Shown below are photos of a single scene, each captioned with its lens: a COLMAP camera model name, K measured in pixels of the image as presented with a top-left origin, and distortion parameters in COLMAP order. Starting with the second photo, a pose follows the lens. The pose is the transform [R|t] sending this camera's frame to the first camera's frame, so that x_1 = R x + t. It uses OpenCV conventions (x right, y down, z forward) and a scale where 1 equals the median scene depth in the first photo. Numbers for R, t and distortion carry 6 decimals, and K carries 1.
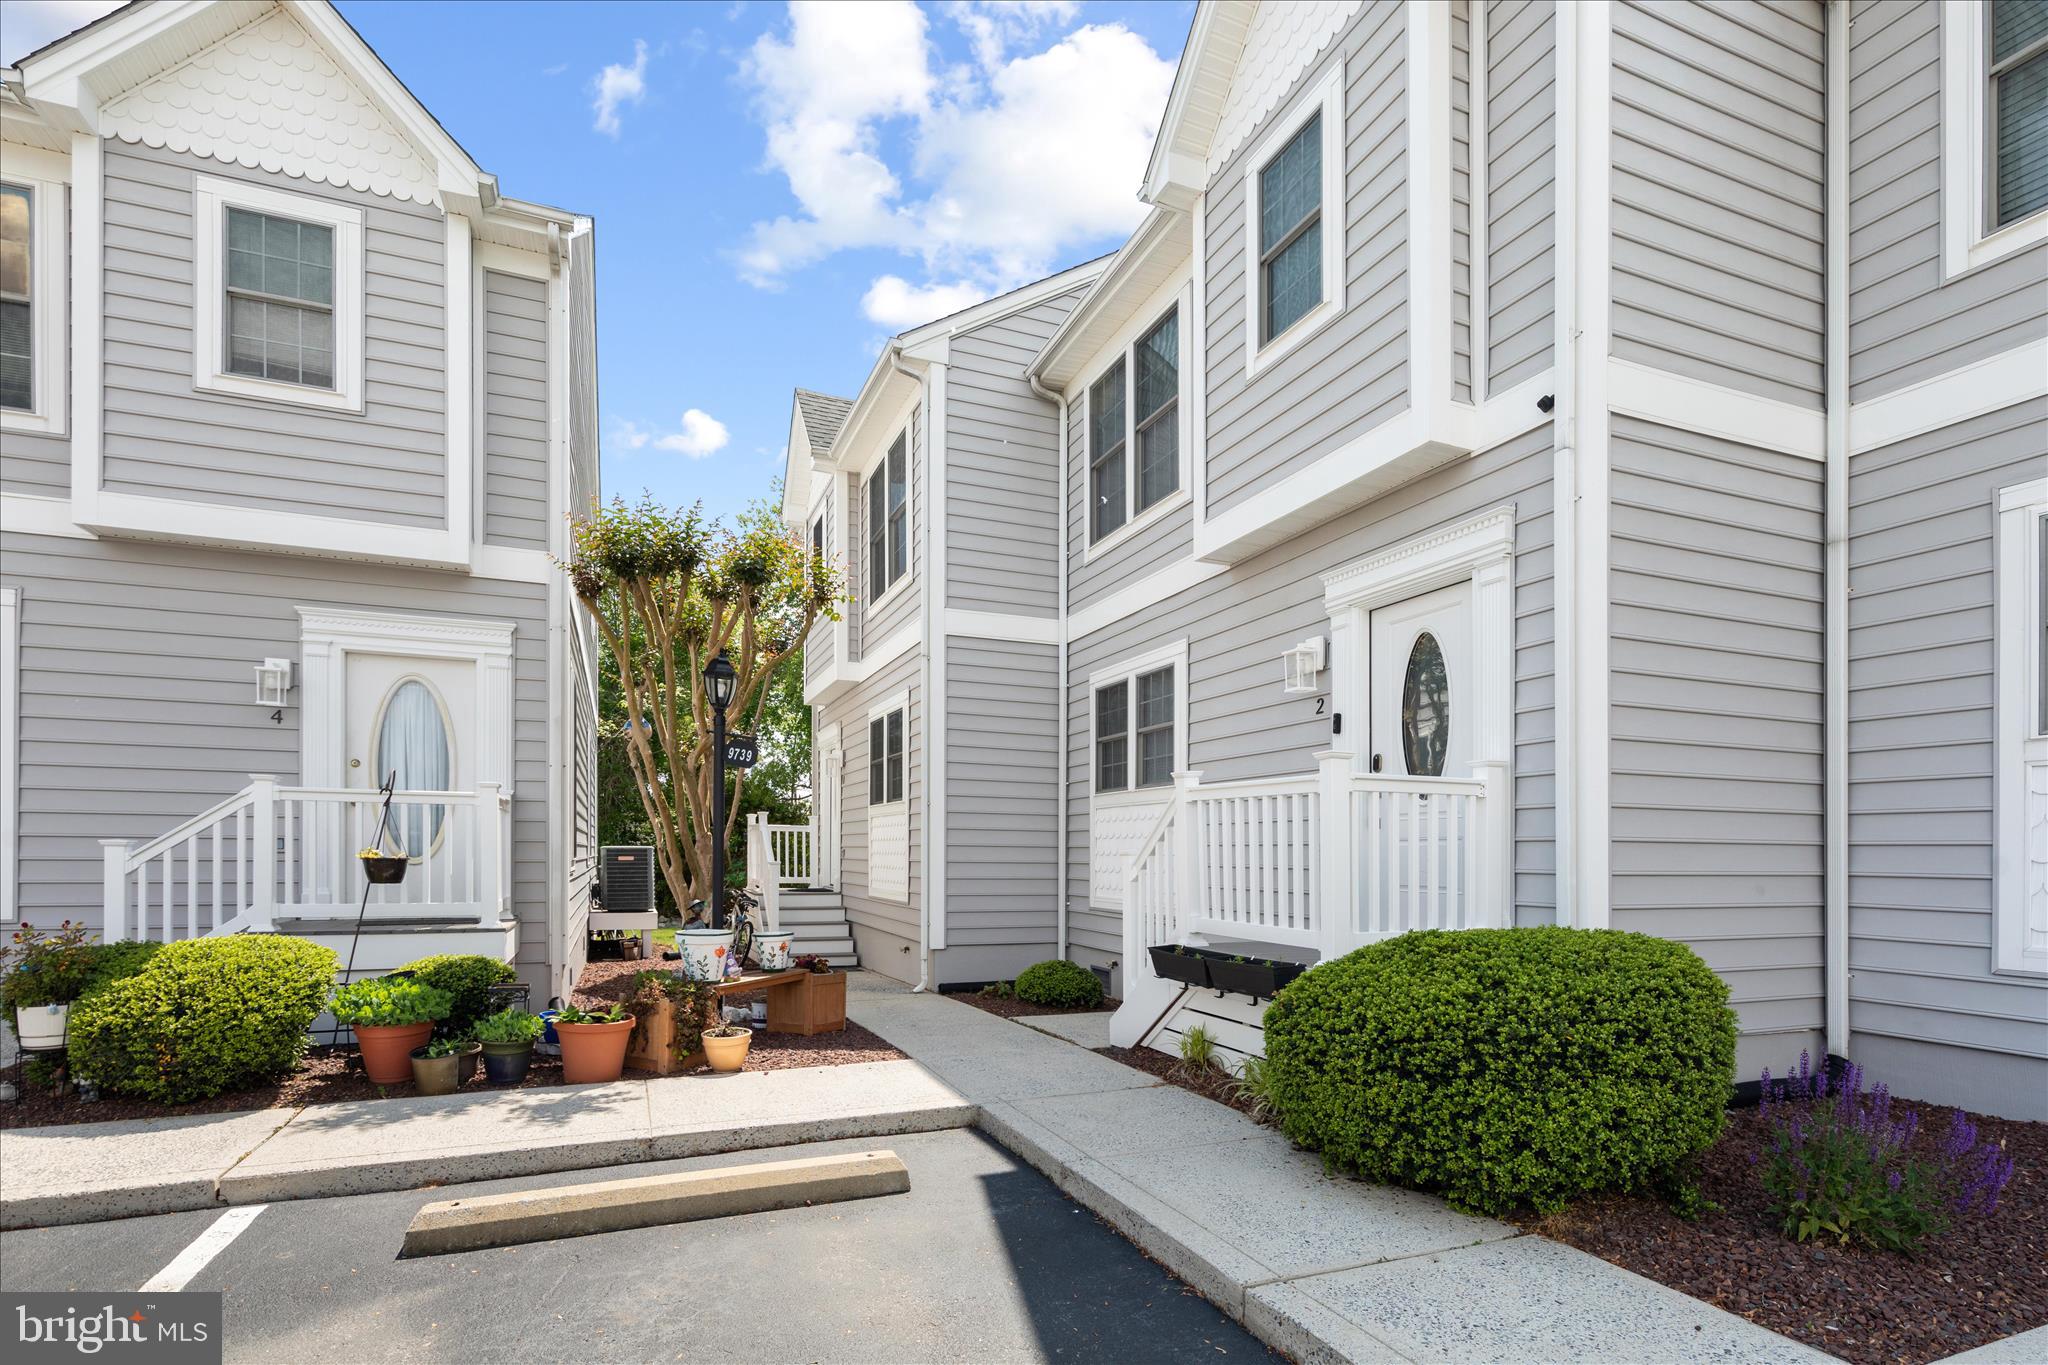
lens RADIAL K [[1002.2, 0, 1026.6], [0, 1002.2, 843.8], [0, 0, 1]] dist [0.000513, 0.000048]
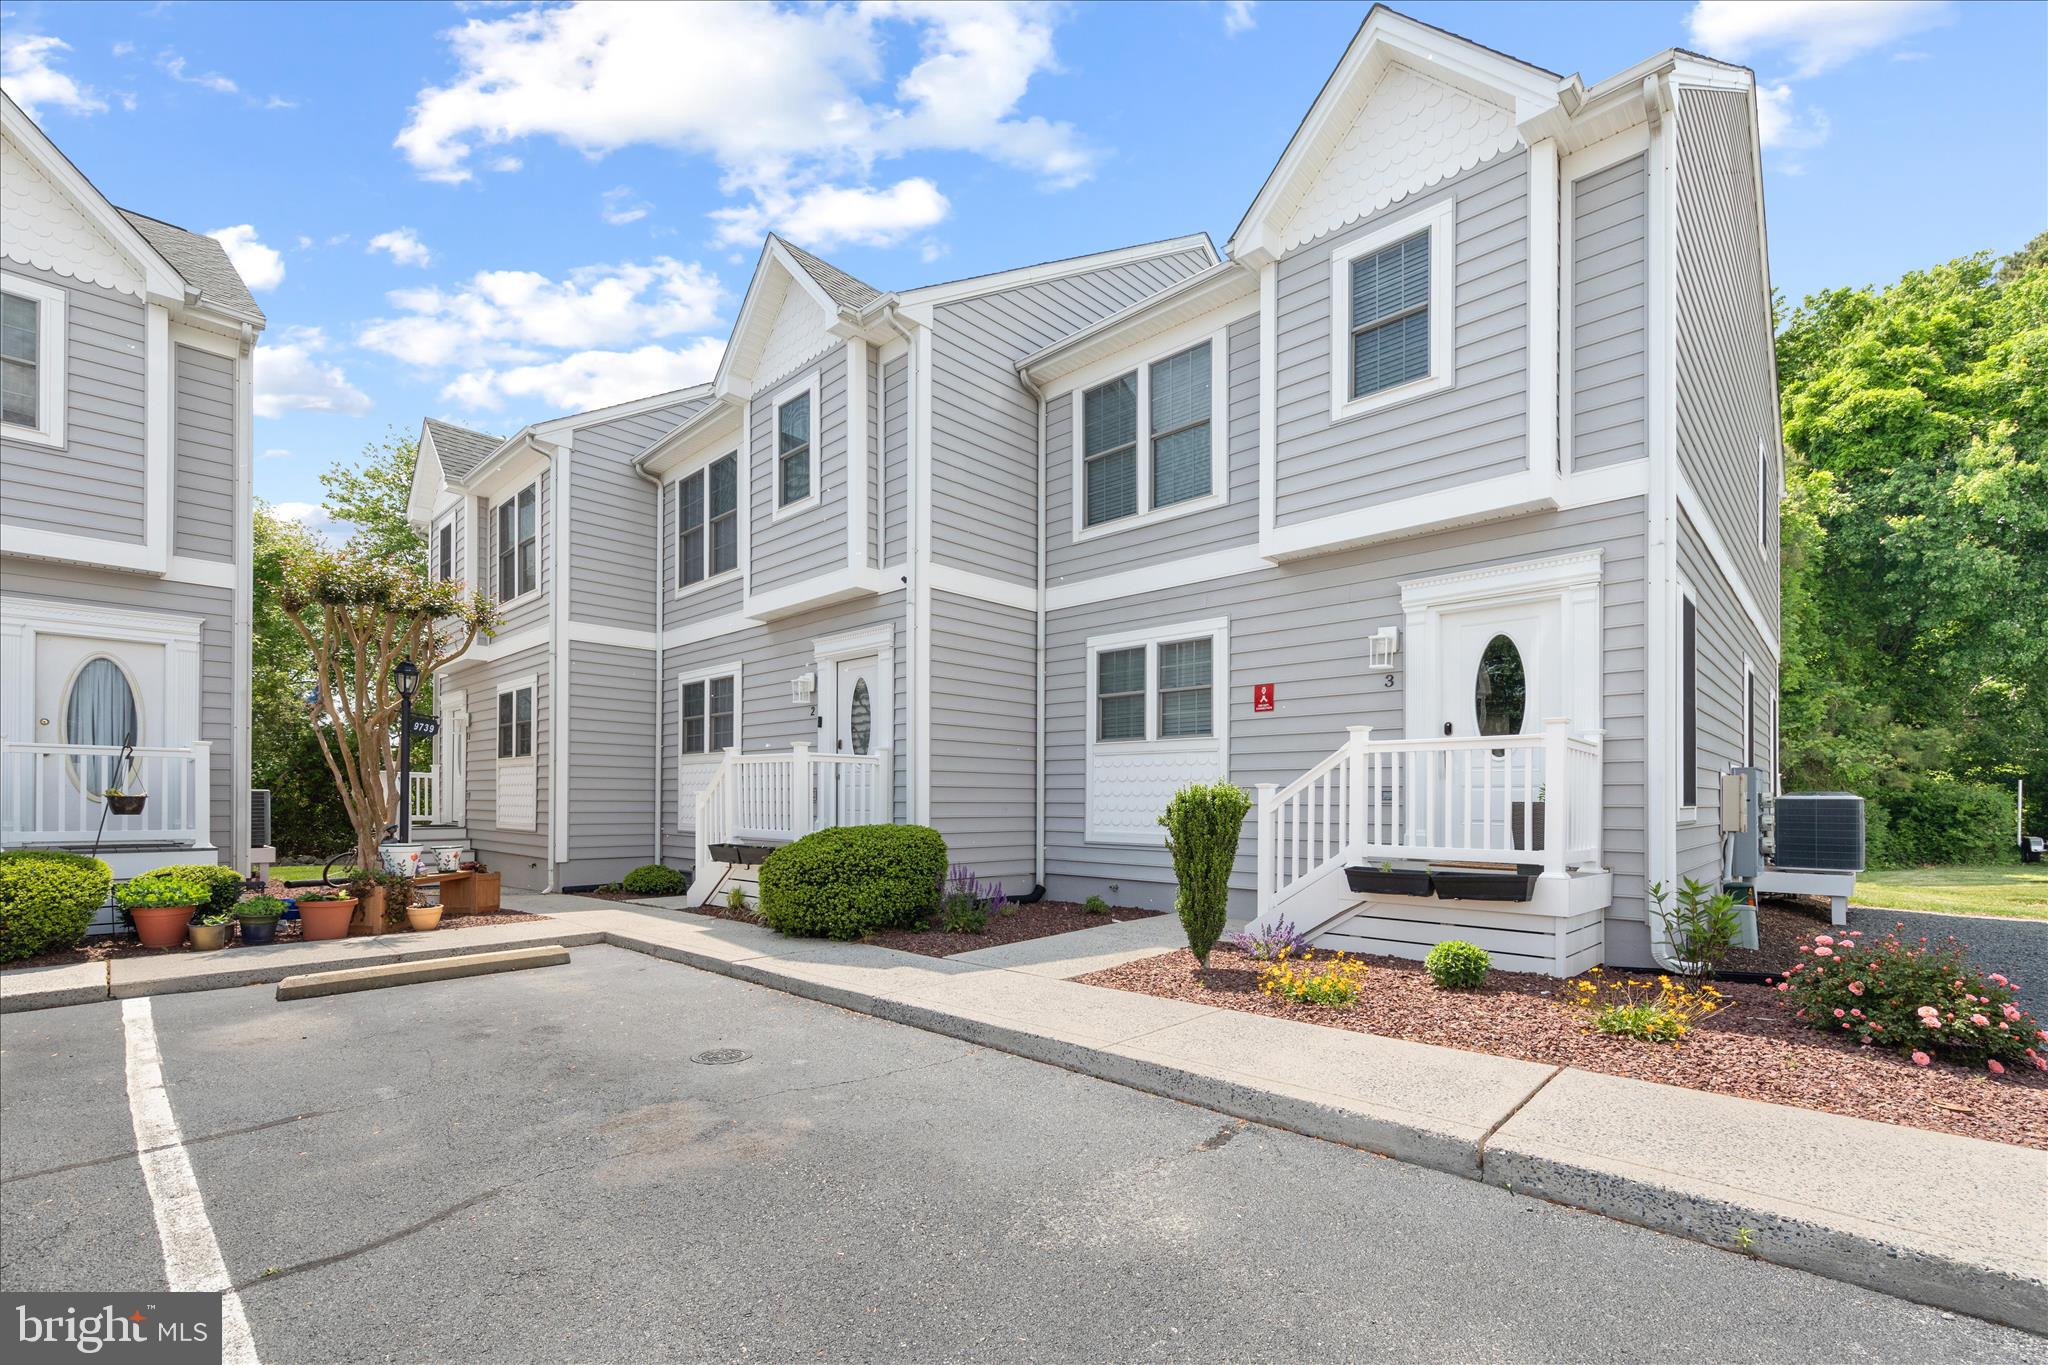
lens RADIAL K [[879.2, 0, 1024.4], [0, 879.2, 785.1], [0, 0, 1]] dist [0.001516, 0.000072]
pose [[0.910757, 0.003881, 0.412923, -0.010812], [-0.001593, 0.999981, -0.005884, 0.003398], [-0.412939, 0.004701, 0.910747, -0.544132]]
